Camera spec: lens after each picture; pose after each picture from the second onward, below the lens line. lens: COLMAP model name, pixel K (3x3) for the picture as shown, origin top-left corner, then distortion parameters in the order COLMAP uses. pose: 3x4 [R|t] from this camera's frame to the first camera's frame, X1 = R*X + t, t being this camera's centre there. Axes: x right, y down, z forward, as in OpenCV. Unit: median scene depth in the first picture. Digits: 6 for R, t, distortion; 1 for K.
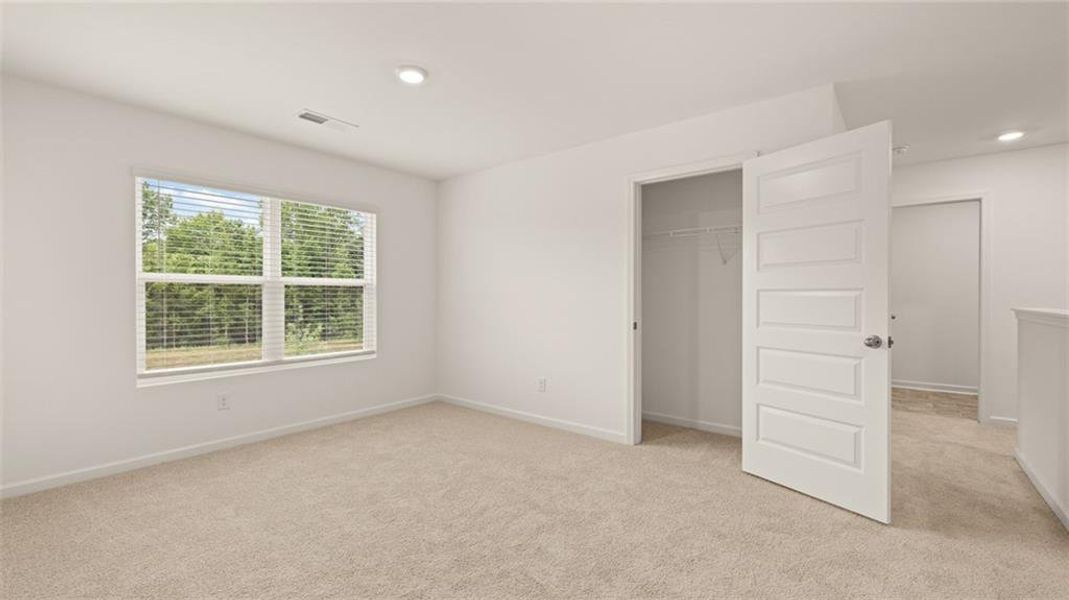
lens RADIAL K [[462.2, 0, 534.5], [0, 462.2, 300.0], [0, 0, 1]] dist [0.017991, -0.000222]
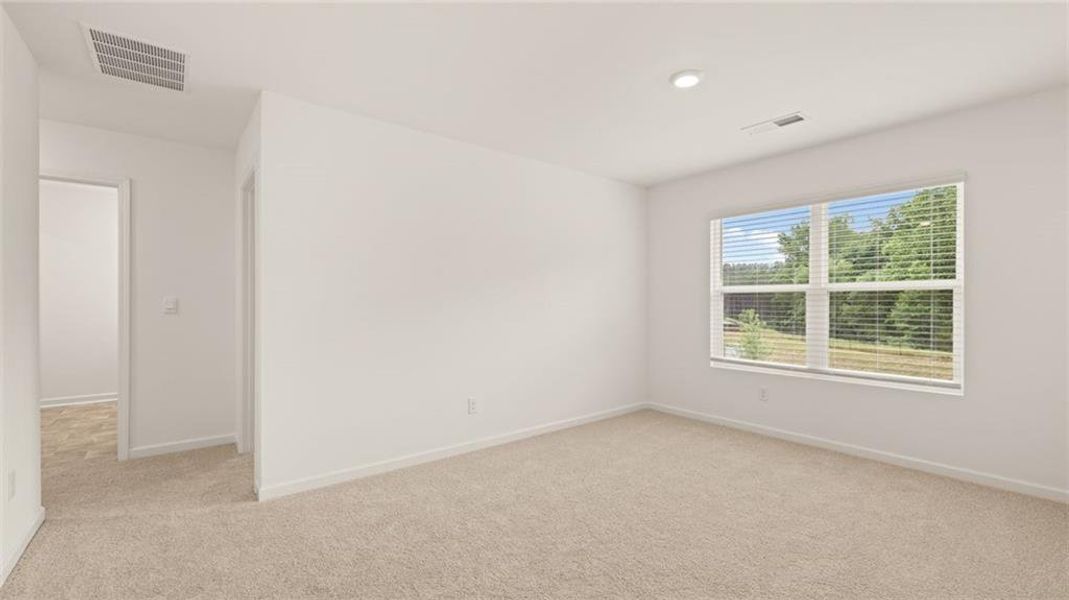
lens RADIAL K [[462.2, 0, 534.5], [0, 462.2, 300.0], [0, 0, 1]] dist [0.017991, -0.000222]
pose [[-0.220379, -0.004345, -0.975405, 0.545649], [-0.010425, 0.999943, -0.002099, -0.007295], [0.975359, 0.009706, -0.220411, 0.643547]]
